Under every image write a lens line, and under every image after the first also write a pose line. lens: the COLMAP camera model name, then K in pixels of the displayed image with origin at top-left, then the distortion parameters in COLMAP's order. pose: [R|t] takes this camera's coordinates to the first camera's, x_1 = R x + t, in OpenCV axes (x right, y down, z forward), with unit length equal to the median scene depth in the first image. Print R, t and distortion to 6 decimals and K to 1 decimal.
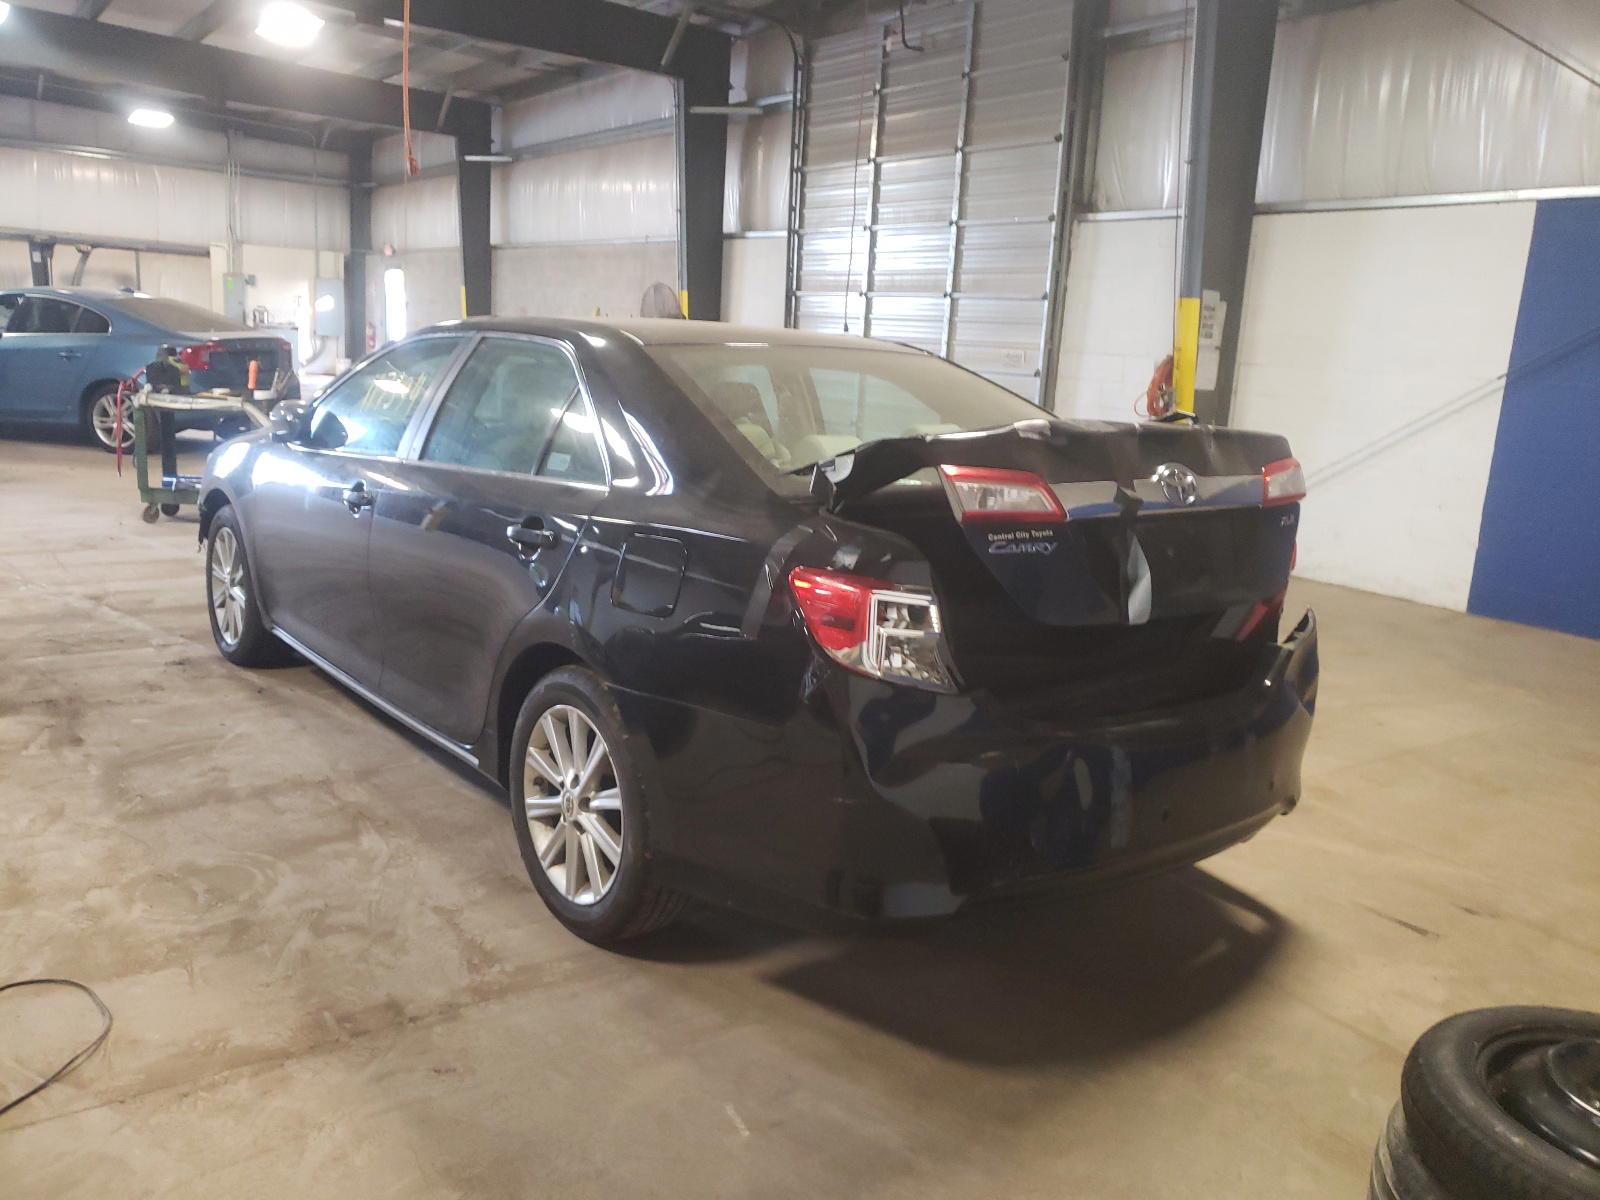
lens RADIAL K [[1170.3, 0, 763.4], [0, 1170.3, 599.9], [0, 0, 1]] dist [0.005801, -0.010832]
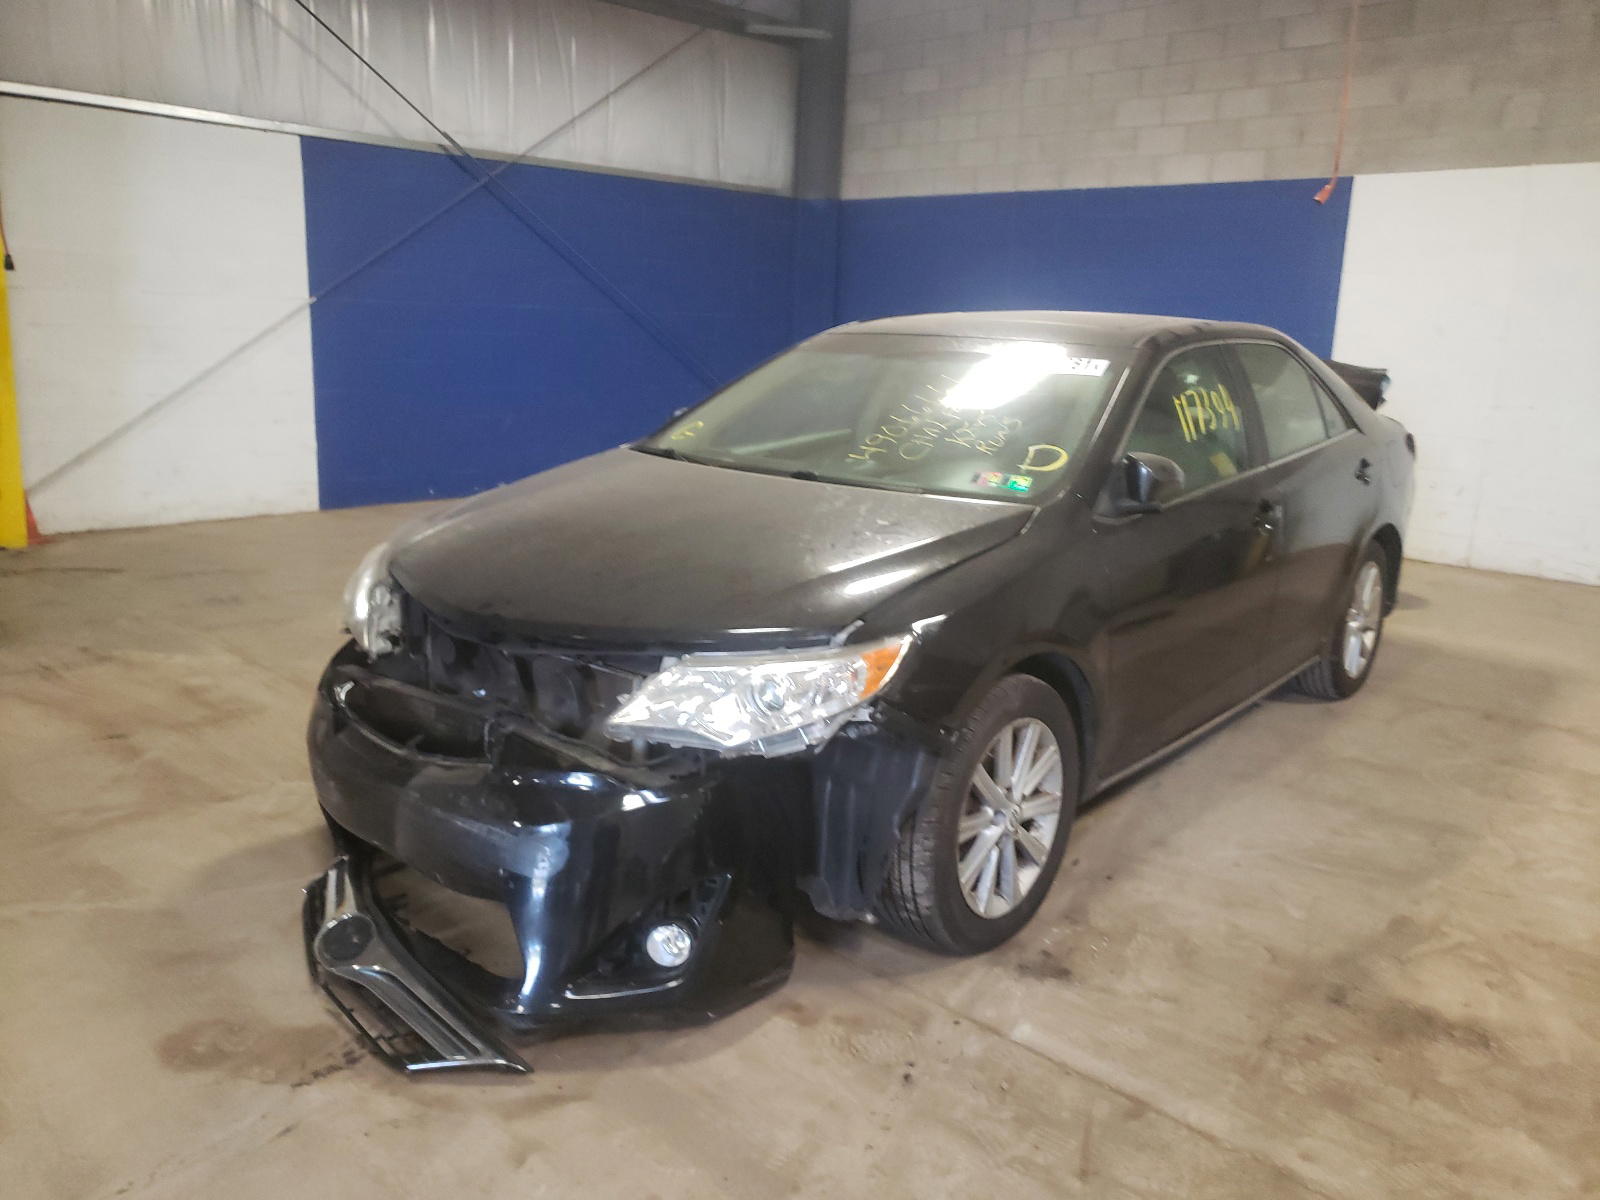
lens RADIAL K [[1218.8, 0, 800.0], [0, 1218.8, 600.0], [0, 0, 1]] dist [0.055108, 0.000205]
pose [[-0.173943, -0.290914, 0.940804, -1.209999], [0.173460, 0.931379, 0.320070, -0.408873], [-0.969358, 0.218866, -0.111545, 1.403583]]
